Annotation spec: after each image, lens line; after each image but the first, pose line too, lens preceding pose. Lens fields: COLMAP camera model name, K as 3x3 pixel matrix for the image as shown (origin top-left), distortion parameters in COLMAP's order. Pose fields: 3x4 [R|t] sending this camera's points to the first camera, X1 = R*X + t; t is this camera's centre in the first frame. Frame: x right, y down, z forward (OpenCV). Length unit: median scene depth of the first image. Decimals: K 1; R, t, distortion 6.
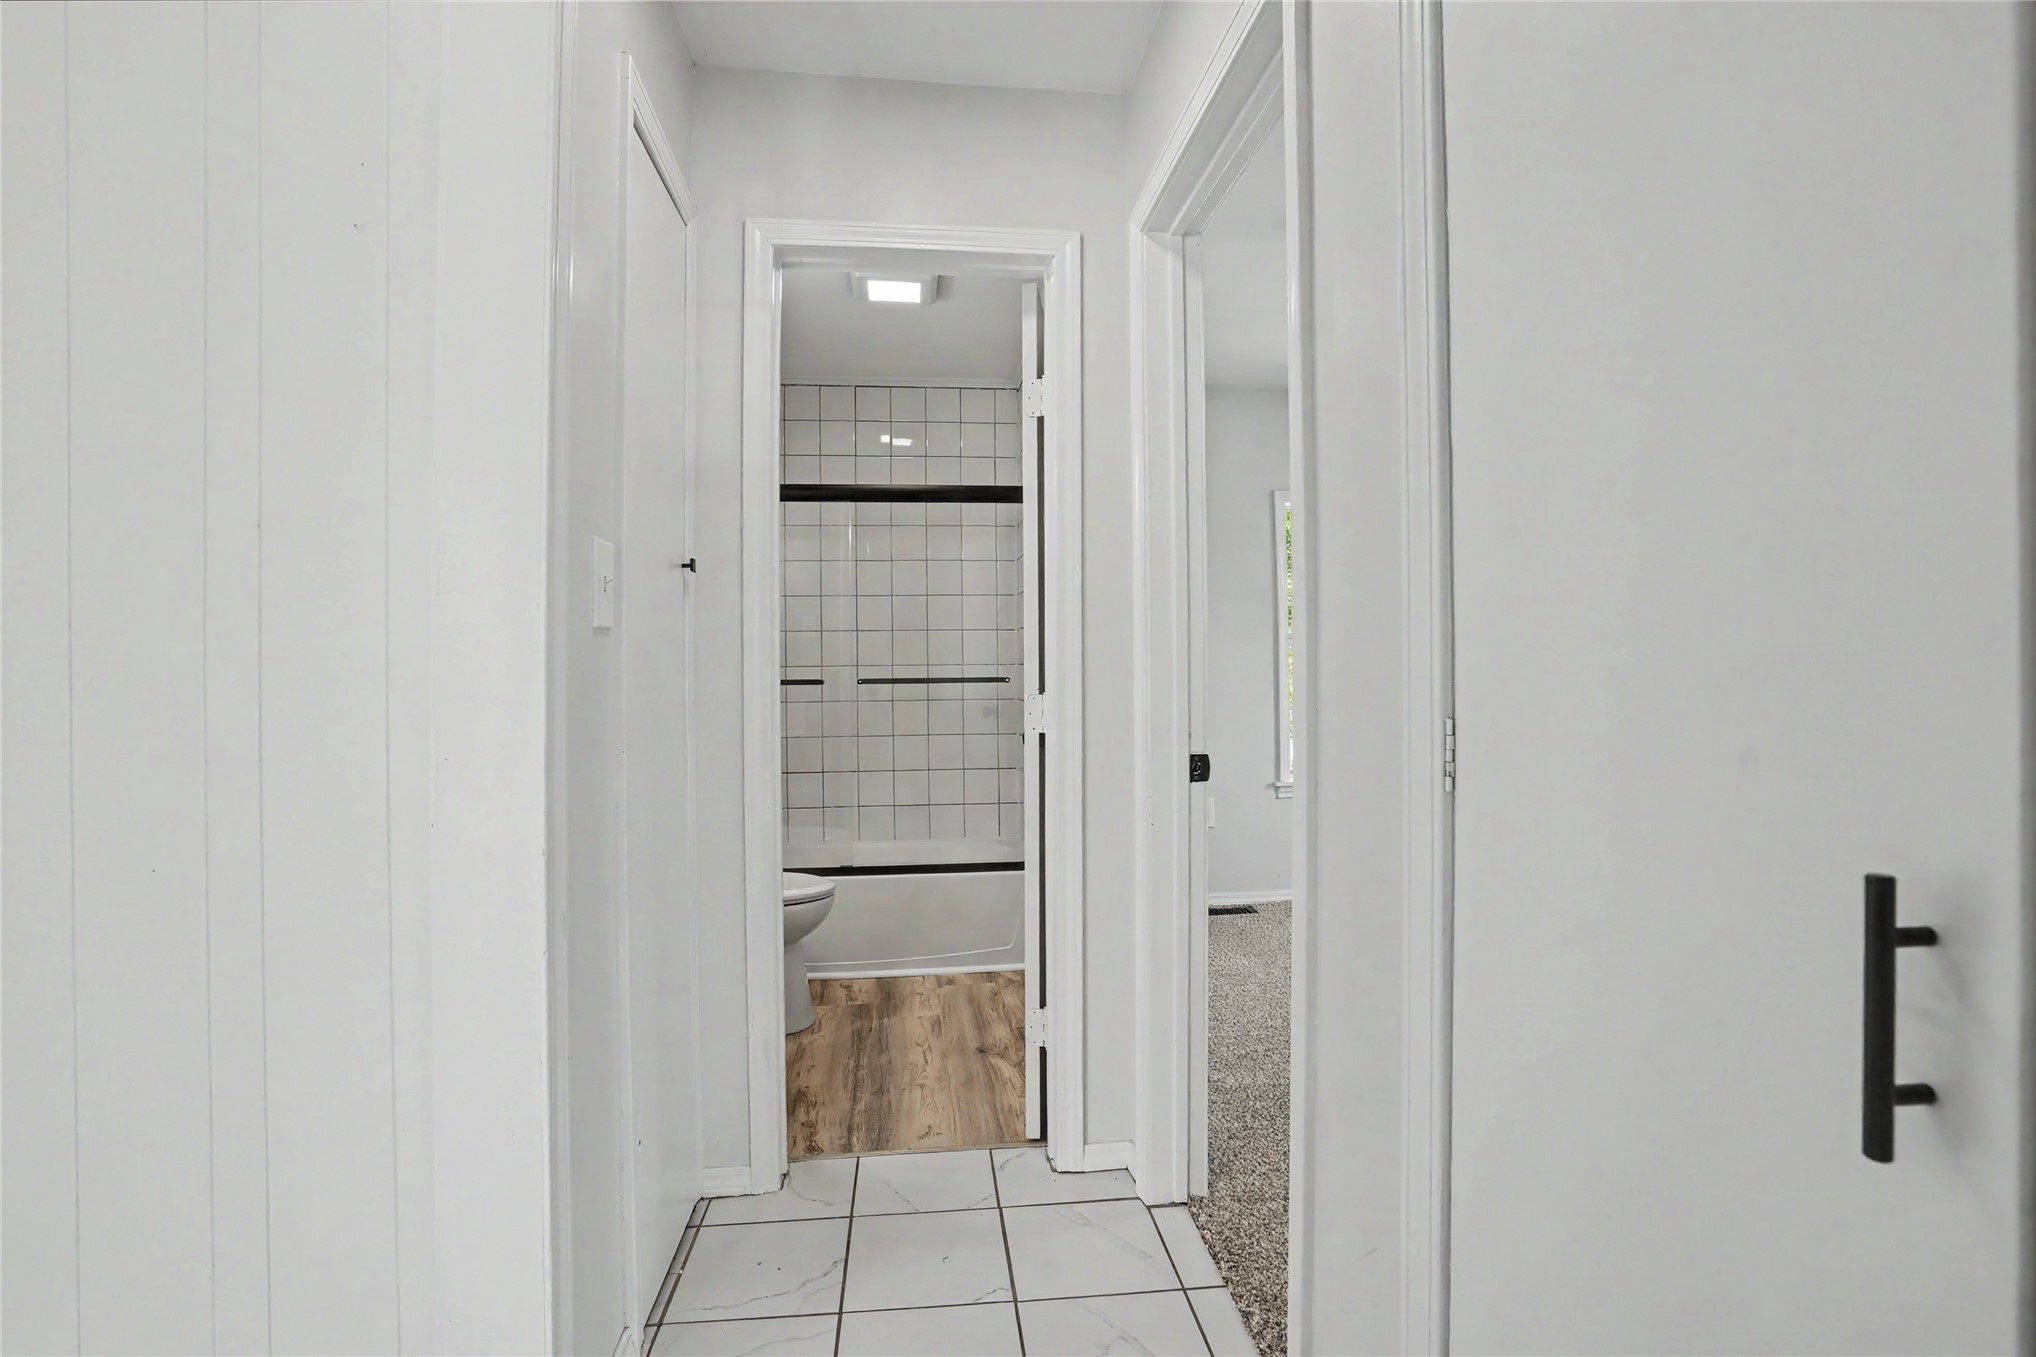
lens RADIAL K [[961.2, 0, 1015.2], [0, 961.2, 670.6], [0, 0, 1]] dist [-0.063000, 0.028563]
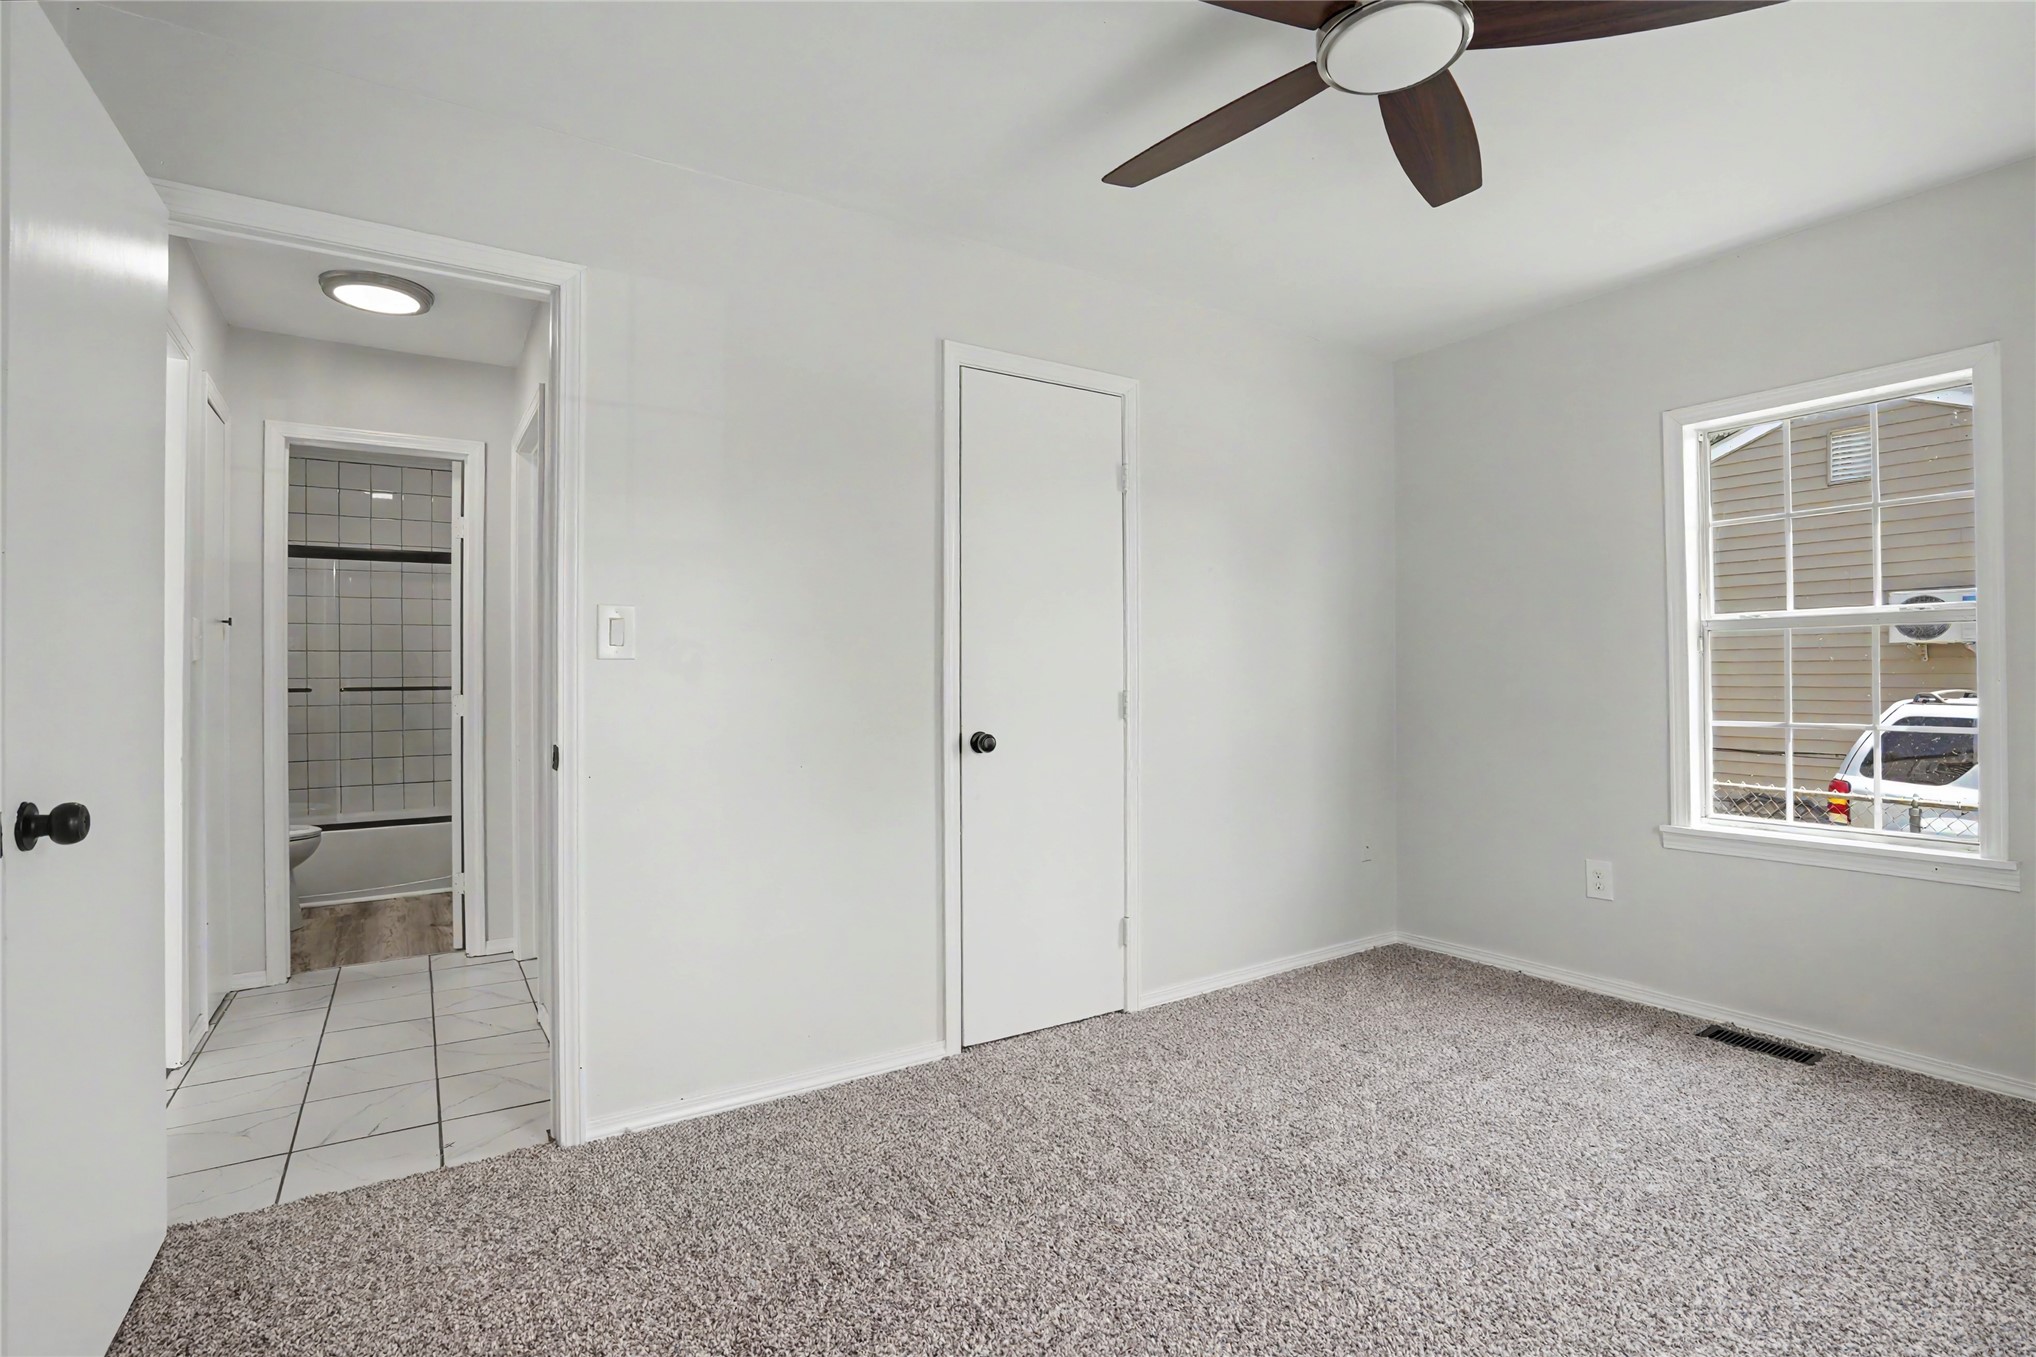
lens RADIAL K [[944.7, 0, 959.9], [0, 944.7, 666.6], [0, 0, 1]] dist [-0.003552, -0.000304]
pose [[0.912457, 0.000715, 0.409172, 0.126492], [0.004538, 0.999919, -0.011865, -0.002104], [-0.409147, 0.012683, 0.912380, -0.817082]]
